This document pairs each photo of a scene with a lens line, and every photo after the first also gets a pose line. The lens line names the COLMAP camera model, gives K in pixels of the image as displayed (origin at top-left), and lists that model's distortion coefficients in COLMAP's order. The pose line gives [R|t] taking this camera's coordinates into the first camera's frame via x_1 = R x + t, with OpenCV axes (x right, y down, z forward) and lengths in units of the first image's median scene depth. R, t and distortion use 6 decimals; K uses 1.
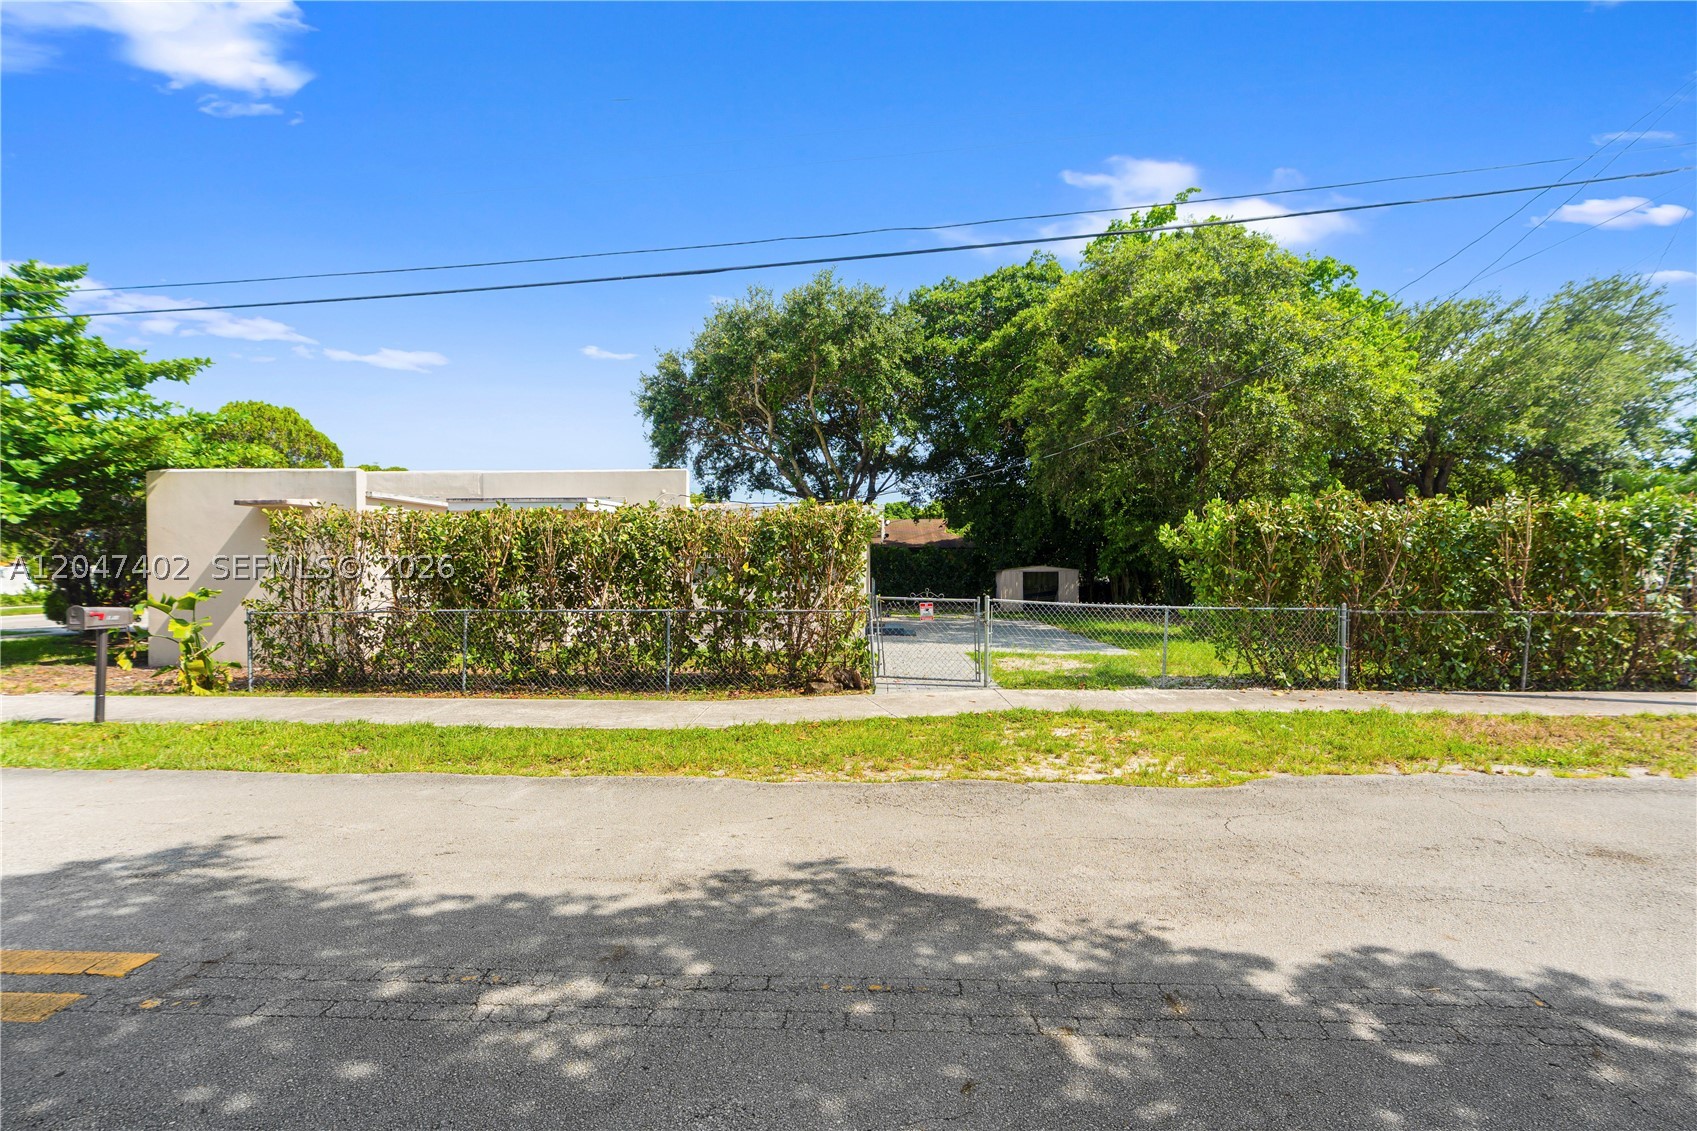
lens RADIAL K [[773.2, 0, 848.1], [0, 773.2, 567.6], [0, 0, 1]] dist [-0.011573, -0.000039]
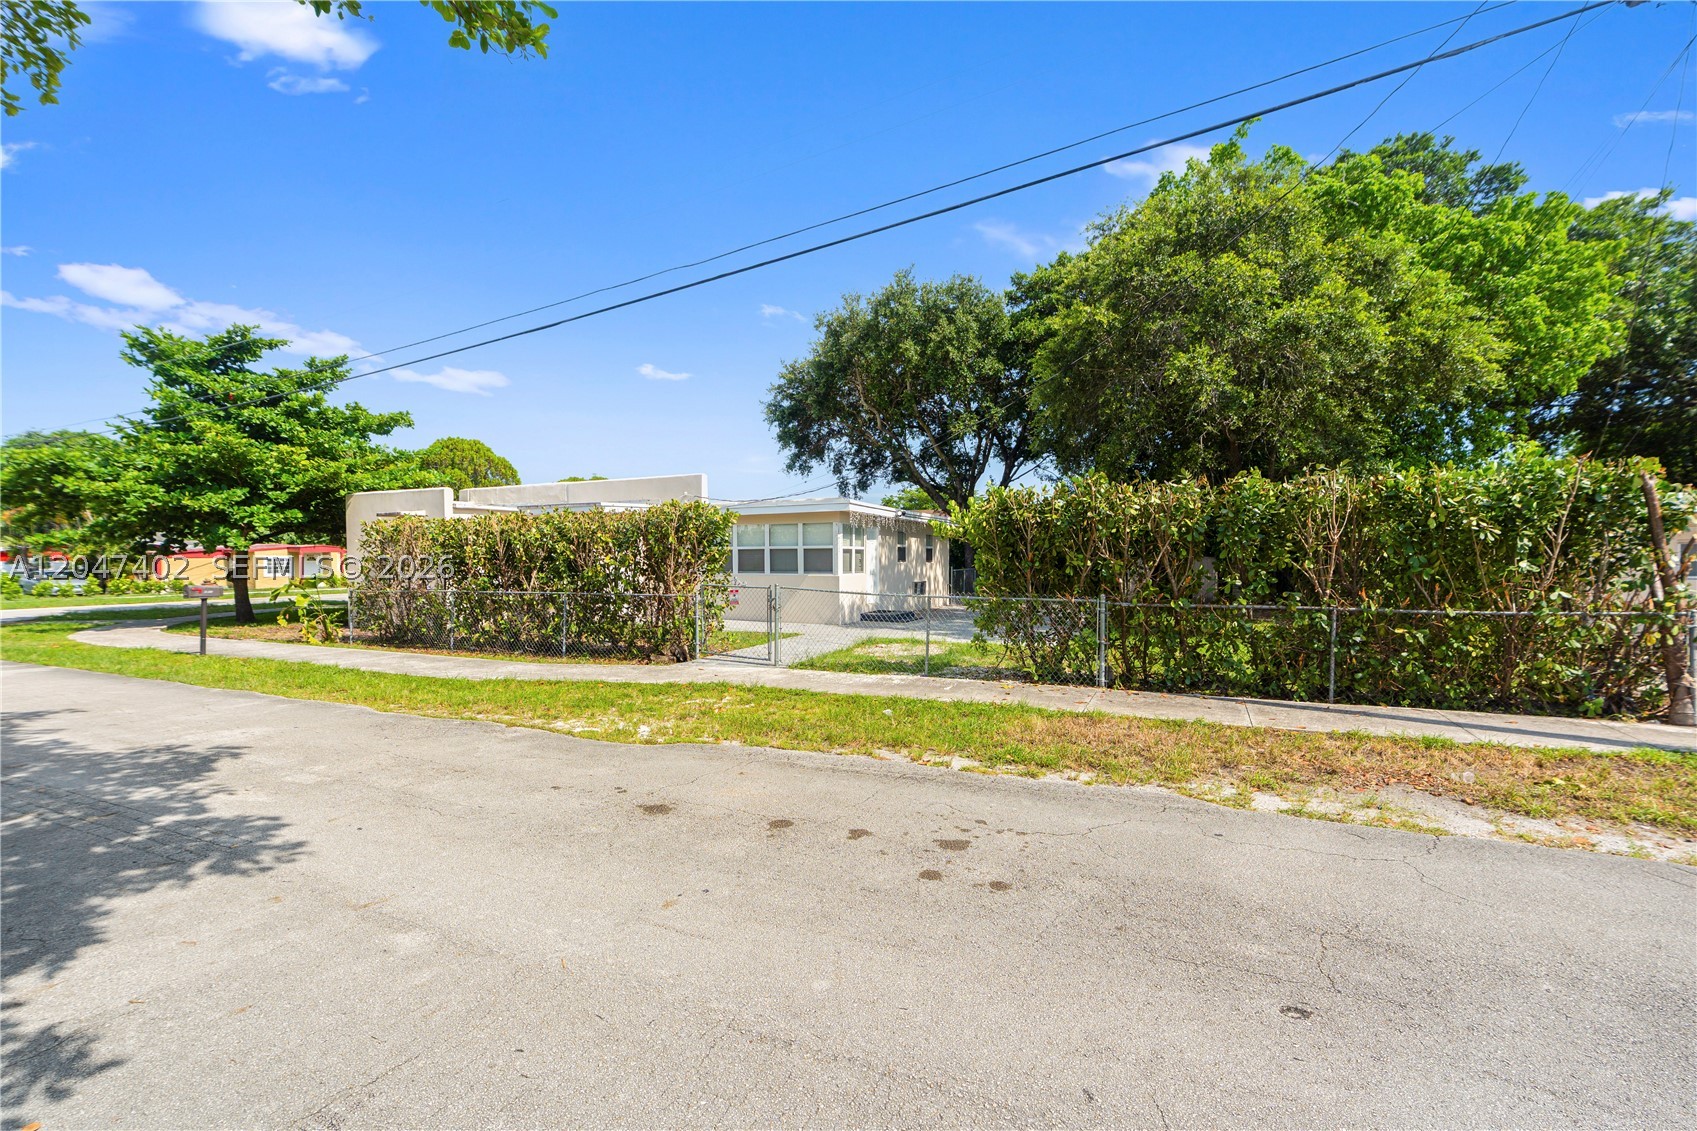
lens RADIAL K [[773.2, 0, 843.7], [0, 773.2, 565.3], [0, 0, 1]] dist [-0.011573, -0.000039]
pose [[0.918853, -0.001518, -0.394597, 0.693658], [0.006786, 0.999906, 0.011954, -0.002108], [0.394541, -0.013662, 0.918777, 0.021682]]
